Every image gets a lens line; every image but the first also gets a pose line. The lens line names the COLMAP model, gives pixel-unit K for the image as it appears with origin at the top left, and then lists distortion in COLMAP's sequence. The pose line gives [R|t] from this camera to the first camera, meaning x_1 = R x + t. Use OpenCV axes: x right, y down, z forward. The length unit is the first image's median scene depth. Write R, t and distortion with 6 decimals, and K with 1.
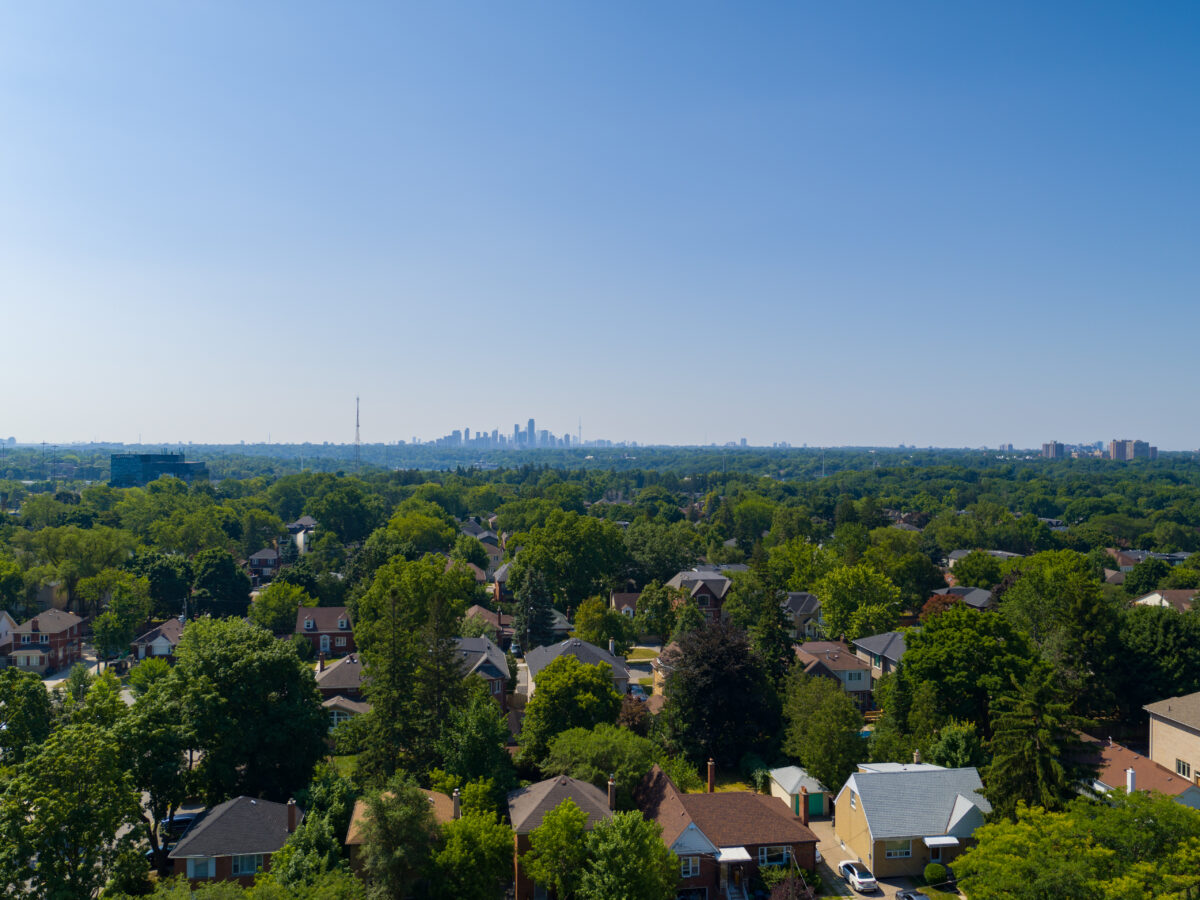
lens RADIAL K [[942.7, 0, 597.9], [0, 942.7, 449.9], [0, 0, 1]] dist [-0.003196, 0.000905]
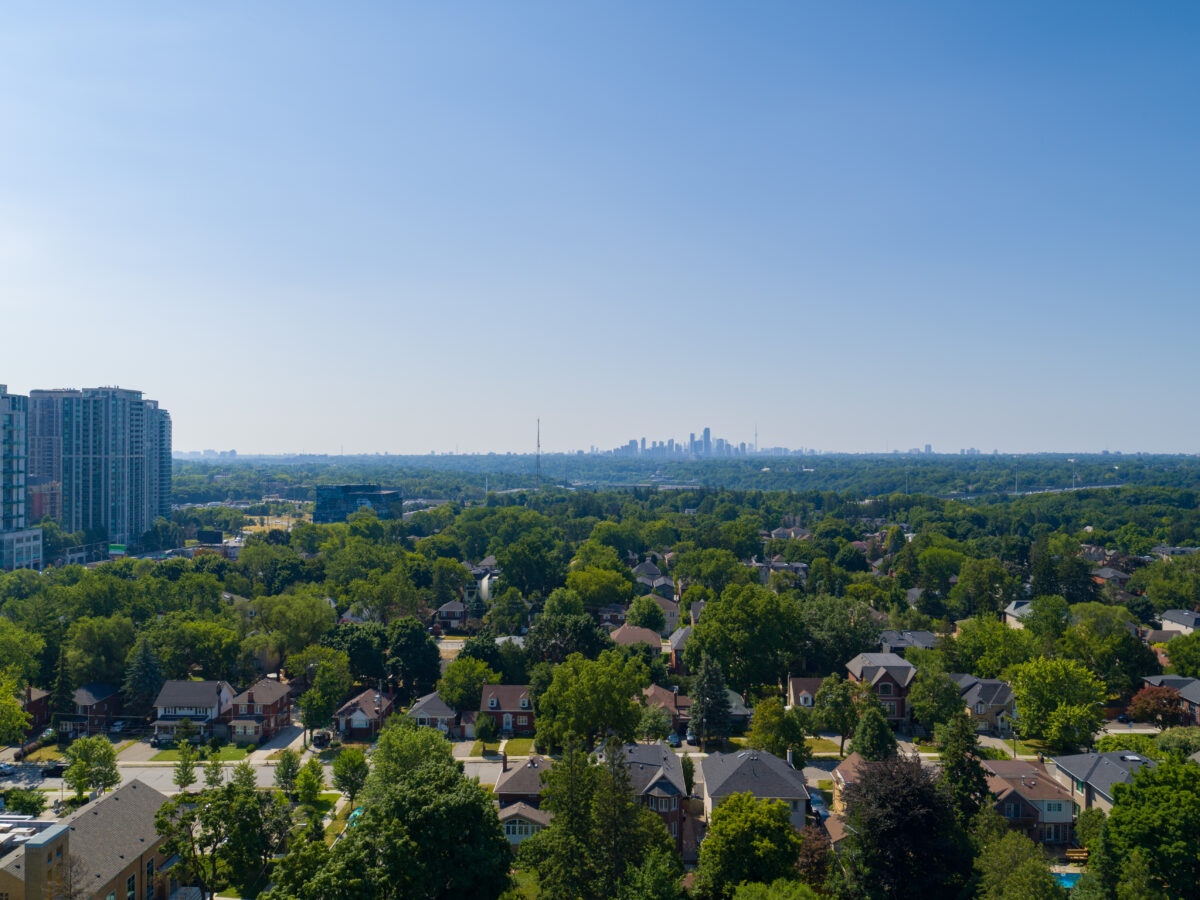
lens RADIAL K [[937.2, 0, 606.0], [0, 937.2, 451.3], [0, 0, 1]] dist [-0.002455, -0.001725]
pose [[0.984205, -0.006521, -0.176912, 0.001008], [0.005348, 0.999960, -0.007103, -0.088117], [0.176952, 0.006045, 0.984201, 0.003539]]
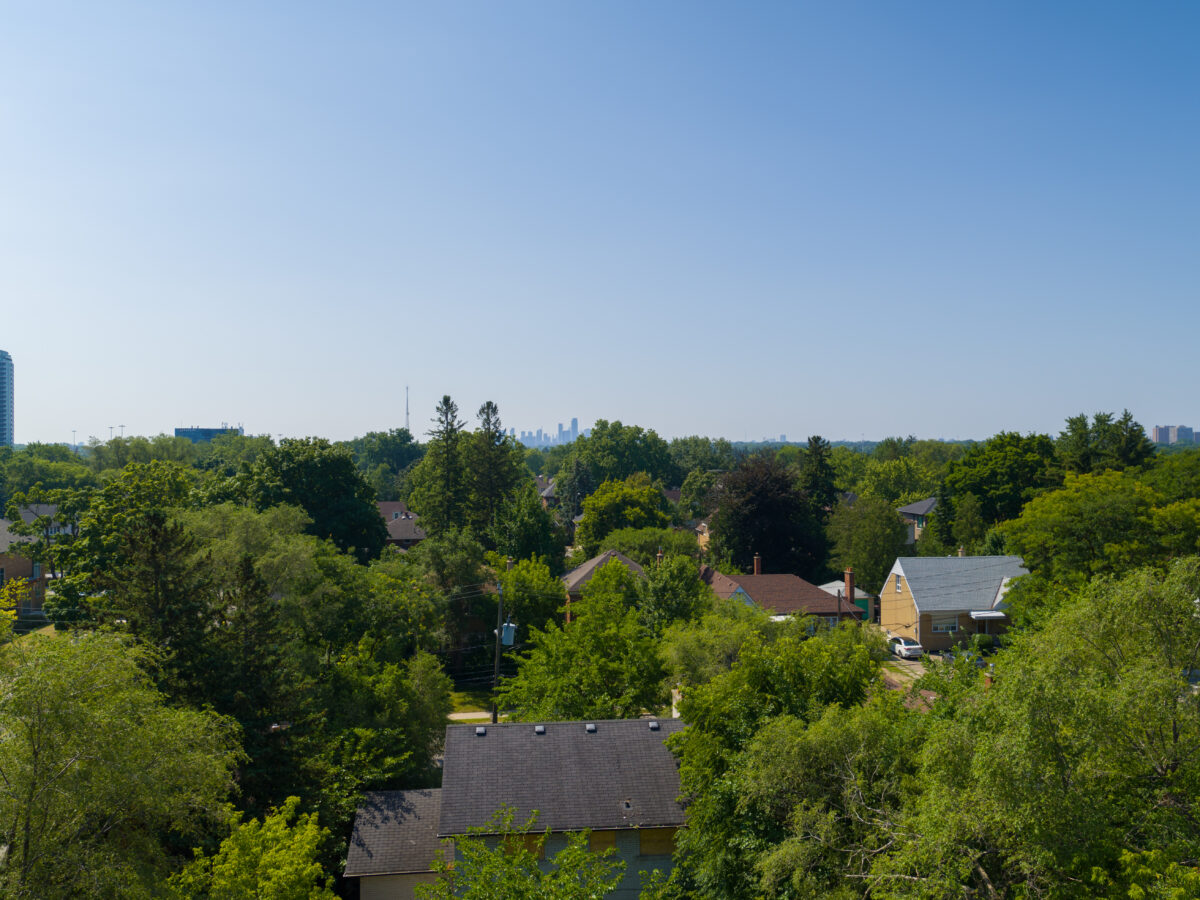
lens RADIAL K [[919.9, 0, 600.0], [0, 919.9, 450.0], [0, 0, 1]] dist [-0.000838, -0.002738]
pose [[0.998969, -0.013560, -0.043316, -0.003039], [0.013603, 0.999907, 0.000693, 0.120589], [0.043303, -0.001281, 0.999061, -0.002146]]
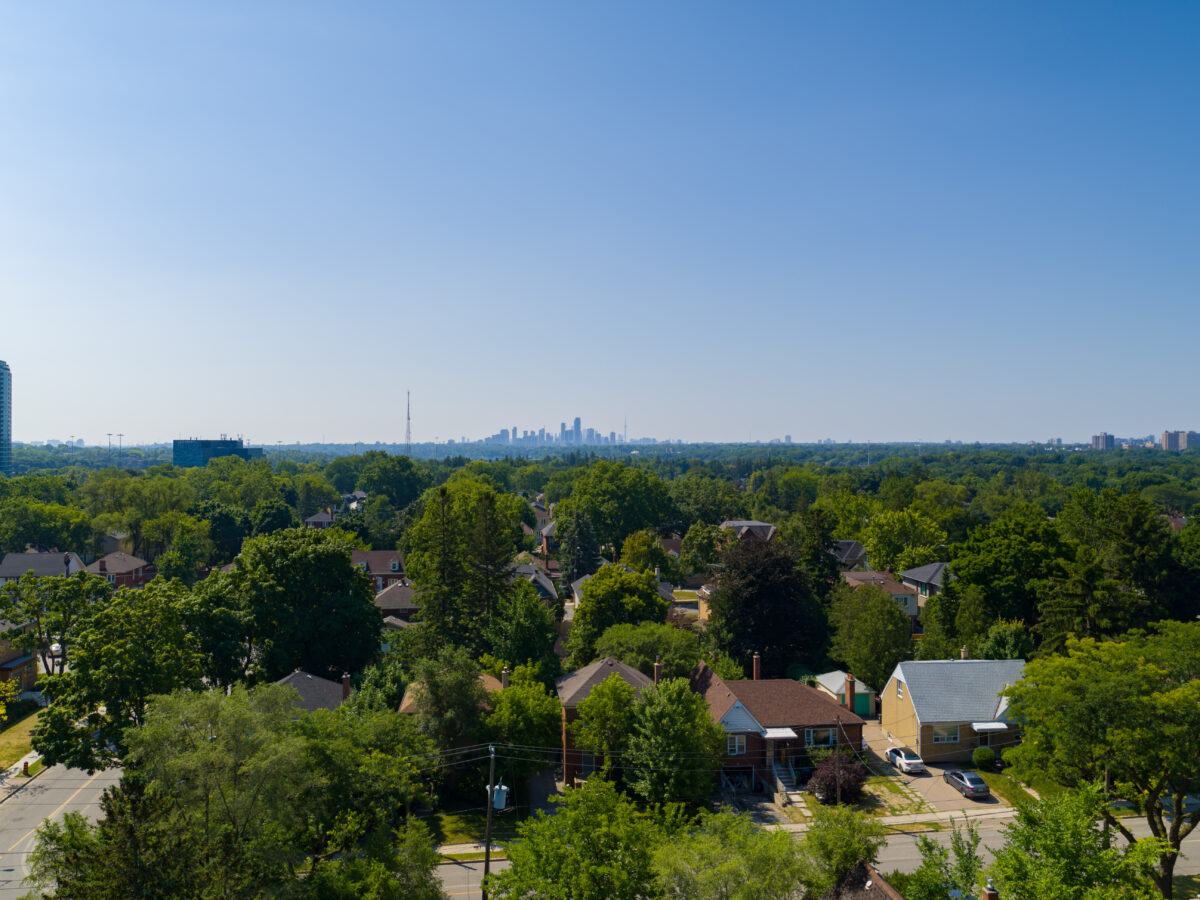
lens RADIAL K [[929.1, 0, 600.0], [0, 929.1, 450.0], [0, 0, 1]] dist [-0.001740, -0.002734]
pose [[0.998892, -0.007471, -0.046463, 0.000387], [0.007547, 0.999970, 0.001445, 0.061598], [0.046450, -0.001794, 0.998919, 0.000216]]
